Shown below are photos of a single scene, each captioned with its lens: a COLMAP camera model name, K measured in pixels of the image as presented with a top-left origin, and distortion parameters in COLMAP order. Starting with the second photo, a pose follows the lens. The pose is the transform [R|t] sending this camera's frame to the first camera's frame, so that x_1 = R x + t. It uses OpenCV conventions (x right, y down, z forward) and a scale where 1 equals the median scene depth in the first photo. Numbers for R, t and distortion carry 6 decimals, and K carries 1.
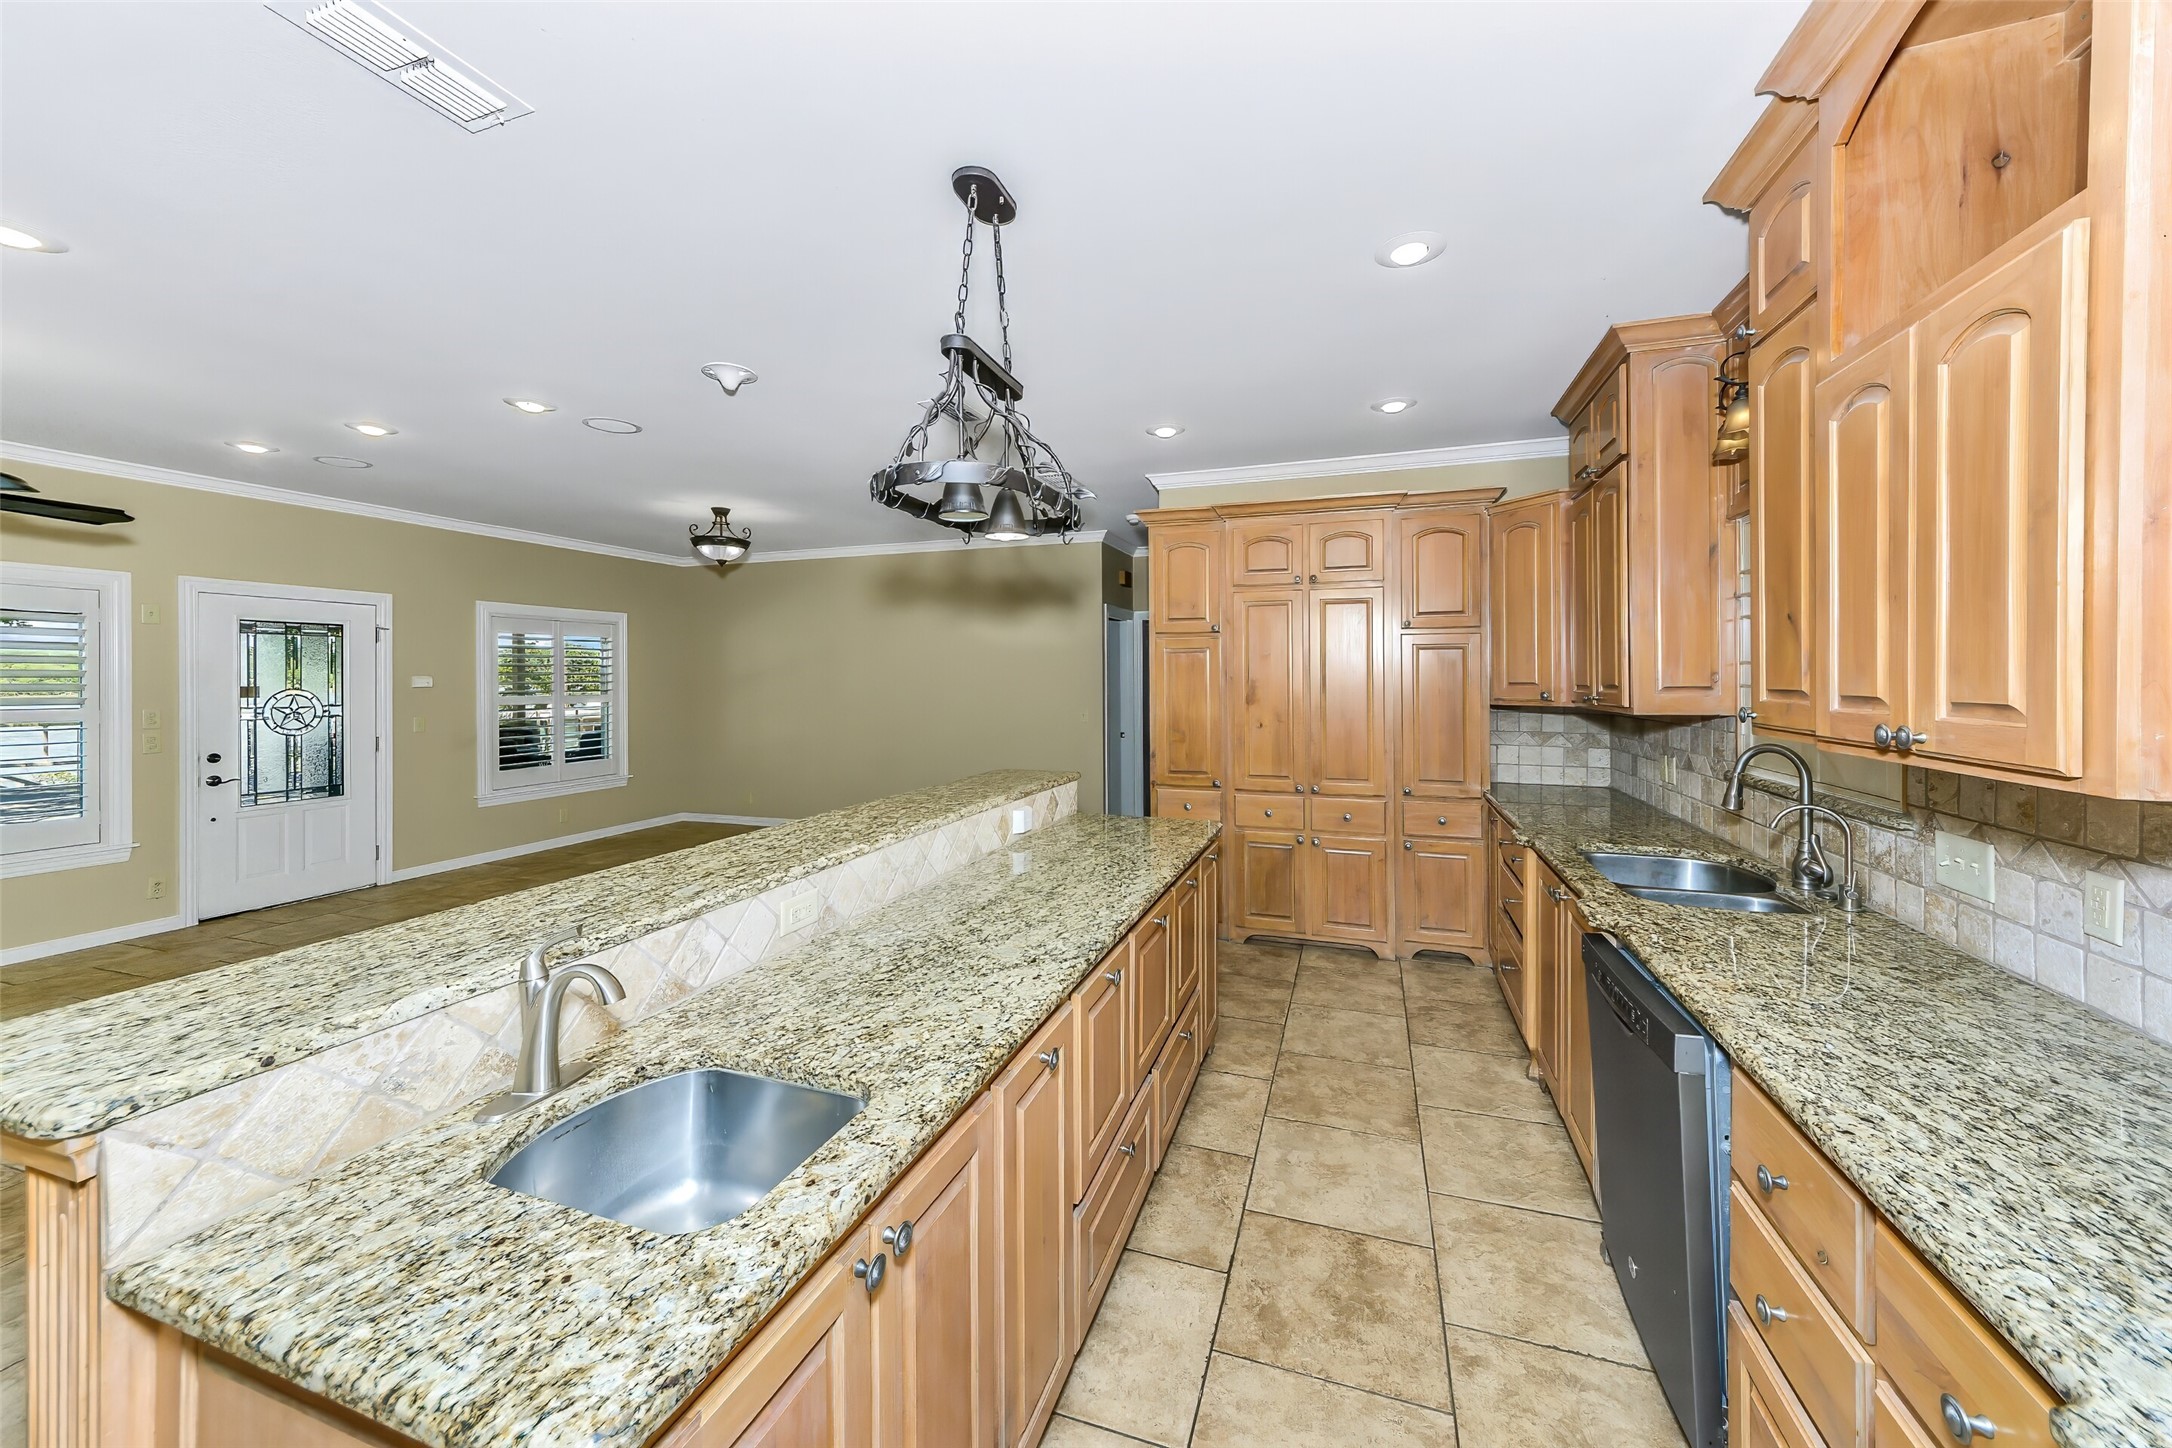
lens RADIAL K [[785.4, 0, 1114.1], [0, 785.4, 671.3], [0, 0, 1]] dist [0.010211, -0.008425]
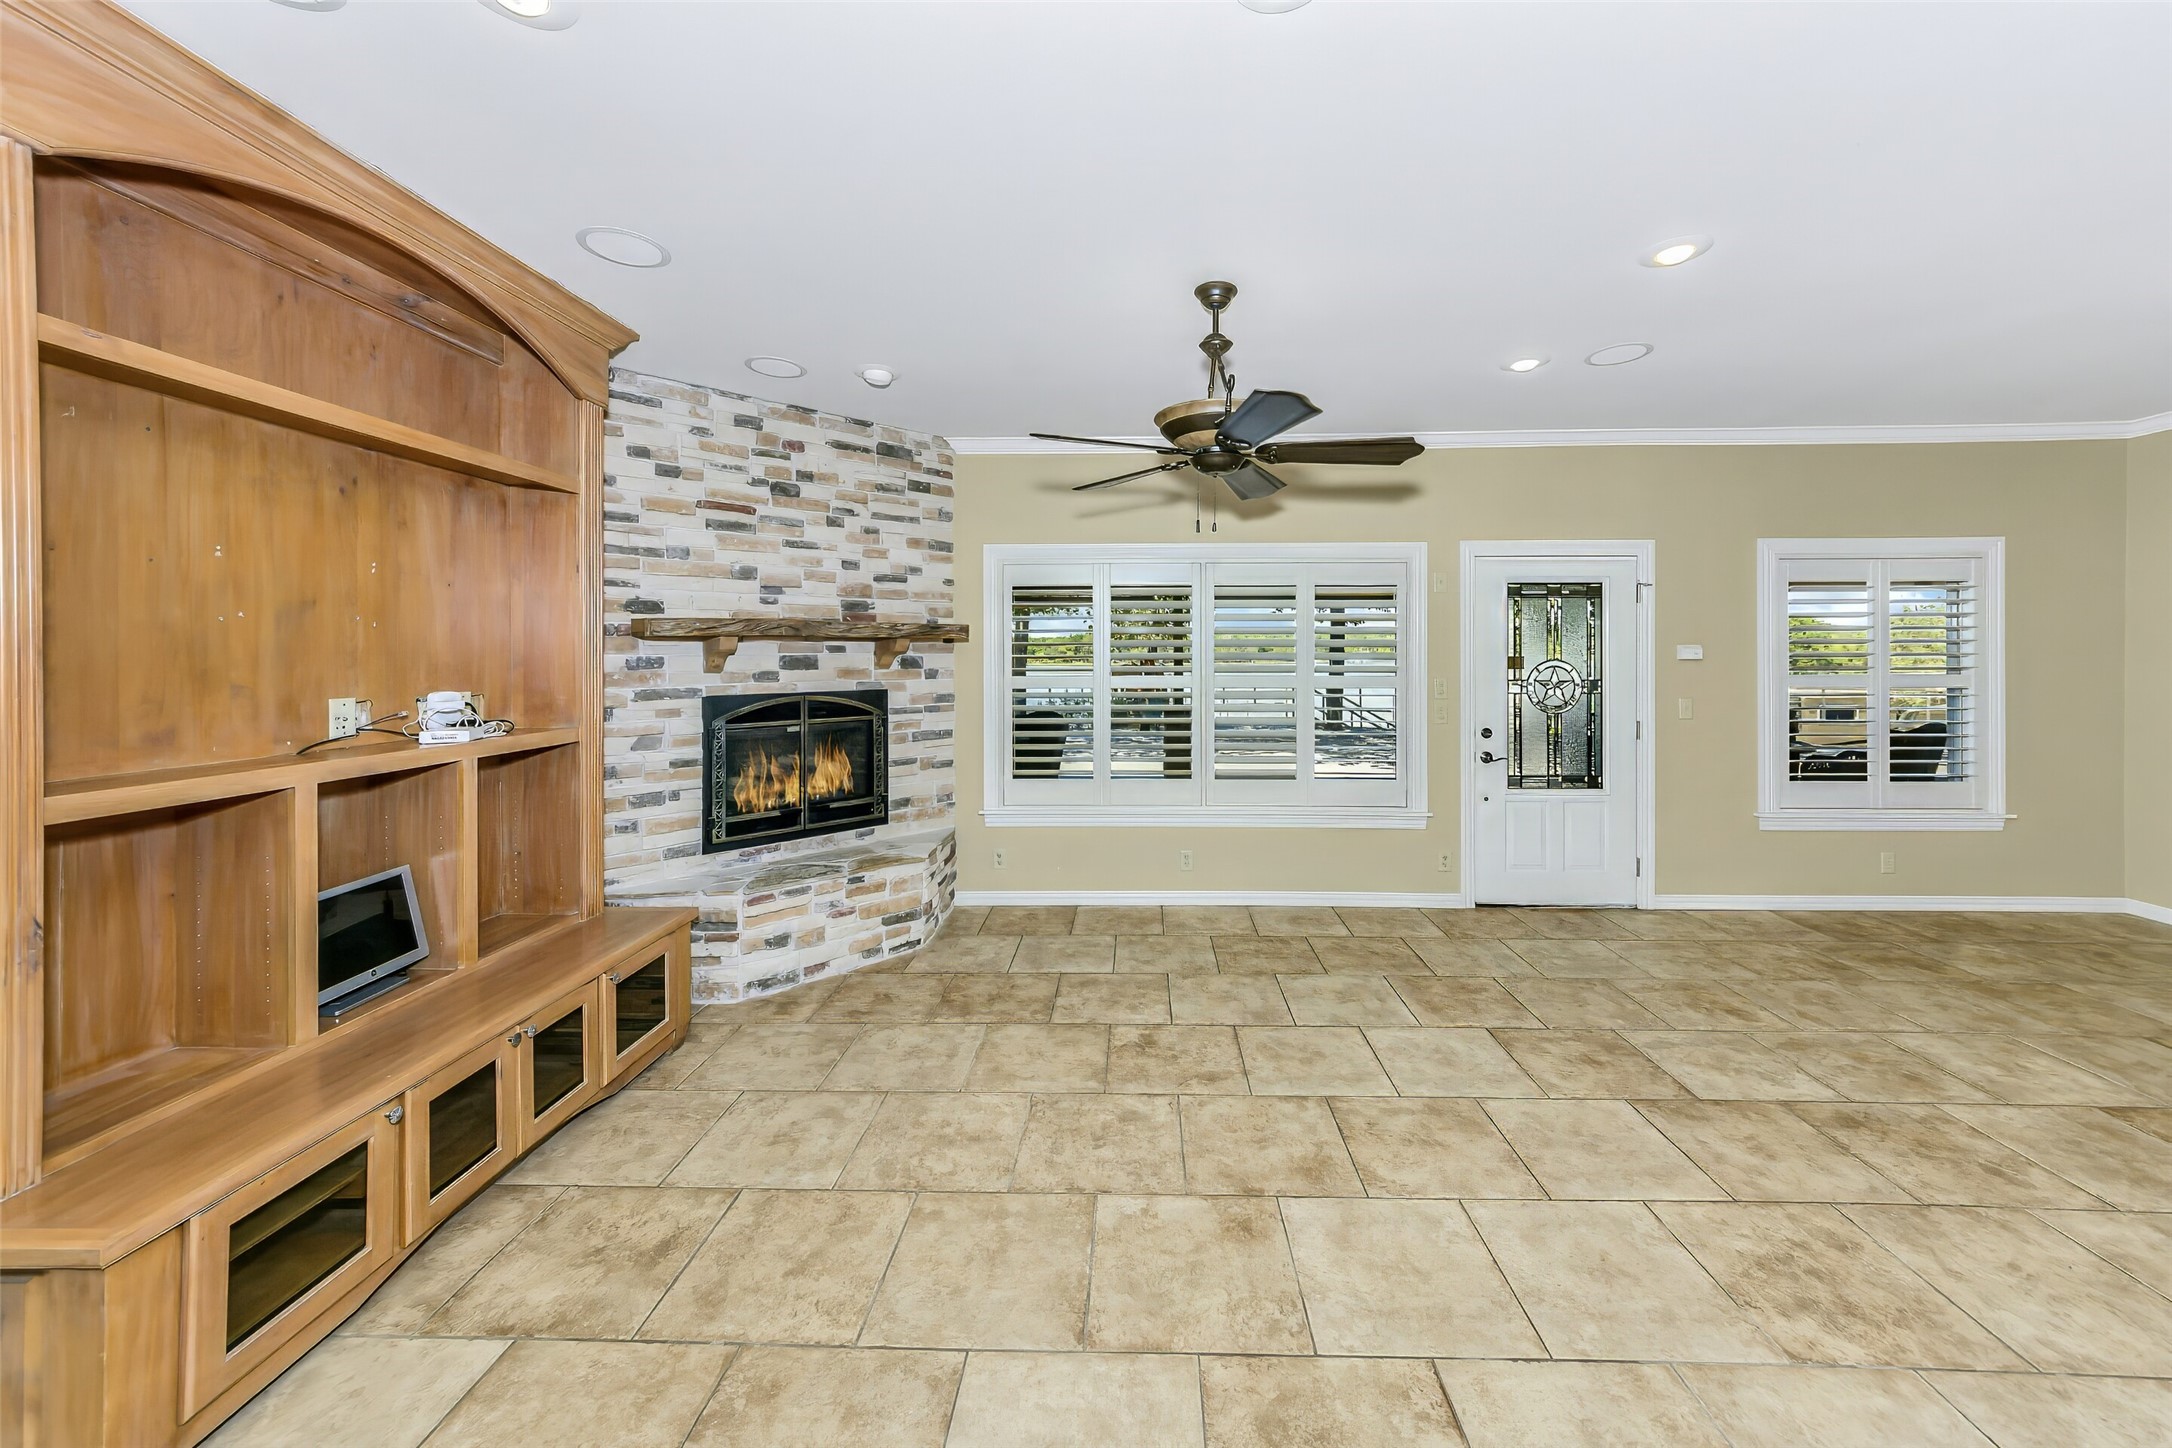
lens RADIAL K [[788.7, 0, 1109.8], [0, 788.7, 644.7], [0, 0, 1]] dist [0.002731, -0.000063]
pose [[0.272927, -0.001352, -0.962034, -0.813414], [0.006595, 0.999978, 0.000466, 0.005700], [0.962012, -0.006472, 0.272930, 0.697306]]
